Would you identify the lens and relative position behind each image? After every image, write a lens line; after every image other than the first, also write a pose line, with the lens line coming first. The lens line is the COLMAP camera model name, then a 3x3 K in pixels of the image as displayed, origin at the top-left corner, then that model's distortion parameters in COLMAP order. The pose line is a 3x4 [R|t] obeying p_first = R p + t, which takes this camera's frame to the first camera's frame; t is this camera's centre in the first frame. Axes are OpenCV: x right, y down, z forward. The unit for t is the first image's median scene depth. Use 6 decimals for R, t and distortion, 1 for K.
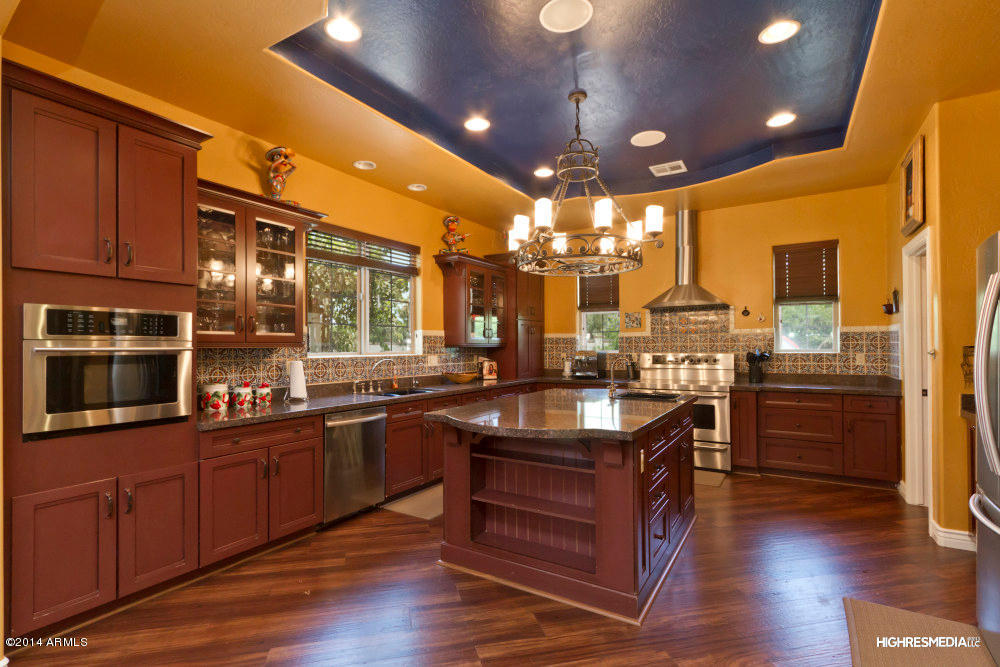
lens RADIAL K [[481.0, 0, 478.9], [0, 481.0, 347.7], [0, 0, 1]] dist [0.014626, 0.000150]
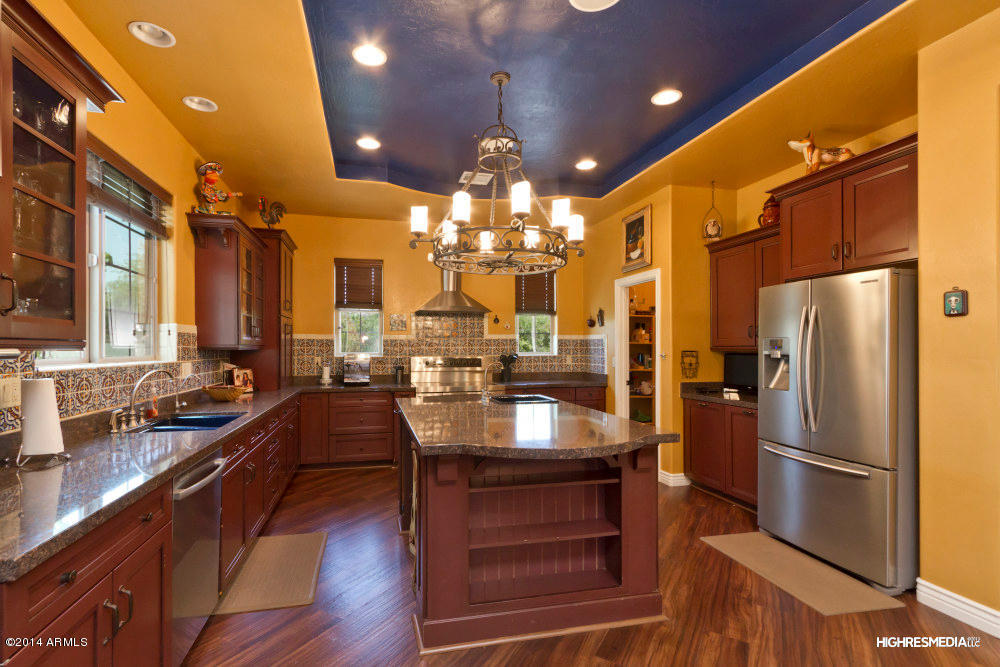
lens RADIAL K [[481.0, 0, 478.9], [0, 481.0, 347.7], [0, 0, 1]] dist [0.014626, 0.000150]
pose [[0.695881, 0.006660, 0.718126, -0.298024], [-0.000841, 0.999964, -0.008459, 0.001666], [-0.718157, 0.005283, 0.695862, 0.243573]]
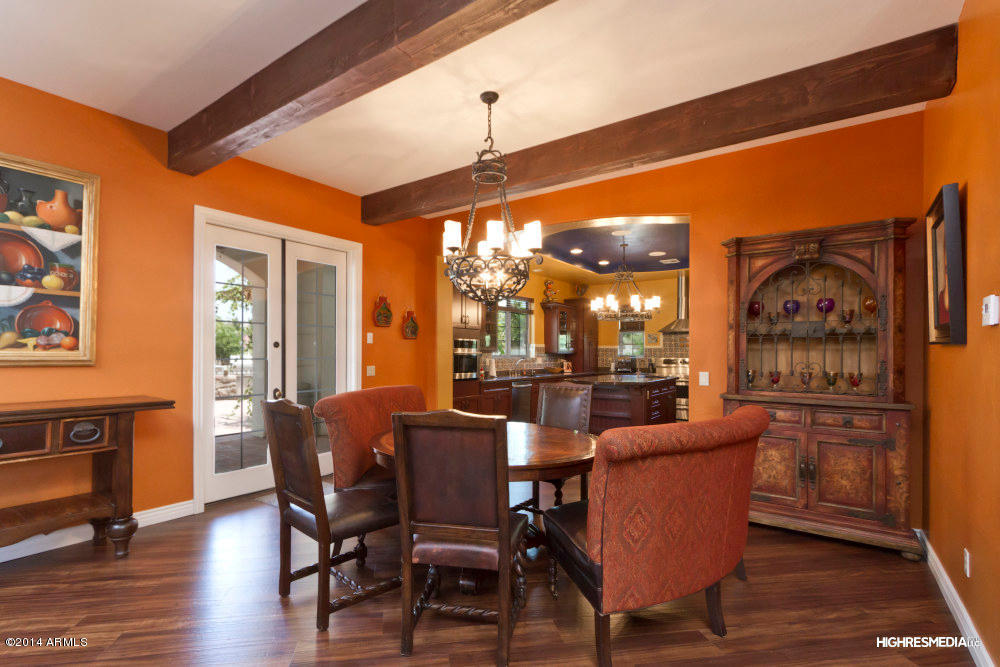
lens RADIAL K [[481.0, 0, 478.9], [0, 481.0, 347.7], [0, 0, 1]] dist [0.014626, 0.000150]
pose [[0.998071, 0.009743, -0.061309, -0.214946], [-0.010467, 0.999879, -0.011508, 0.001566], [0.061189, 0.012128, 0.998053, -0.841374]]
